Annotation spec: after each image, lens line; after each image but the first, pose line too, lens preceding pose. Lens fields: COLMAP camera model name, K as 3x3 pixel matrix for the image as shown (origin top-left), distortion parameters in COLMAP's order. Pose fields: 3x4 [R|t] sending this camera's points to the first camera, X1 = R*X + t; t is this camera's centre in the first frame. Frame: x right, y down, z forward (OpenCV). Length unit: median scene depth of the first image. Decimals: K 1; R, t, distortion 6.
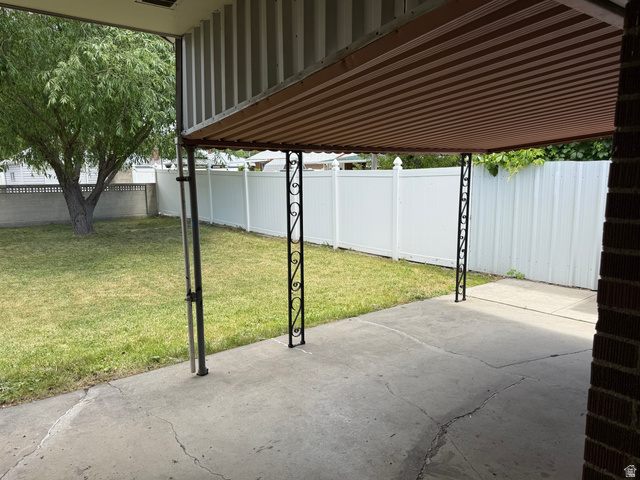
lens RADIAL K [[446.4, 0, 320.0], [0, 446.4, 237.2], [0, 0, 1]] dist [0.083095, -0.093592]
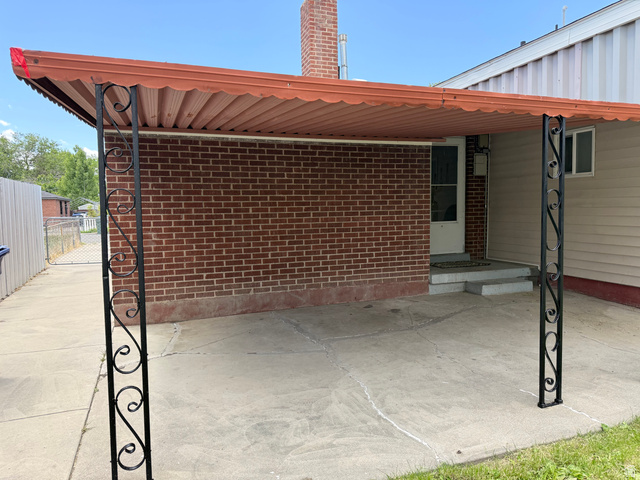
lens RADIAL K [[446.4, 0, 320.0], [0, 446.4, 237.2], [0, 0, 1]] dist [0.083095, -0.093592]
pose [[-0.958100, 0.006172, 0.286368, 0.069800], [0.064464, 0.978766, 0.194580, -0.135960], [-0.279087, 0.204888, -0.938153, 1.436936]]
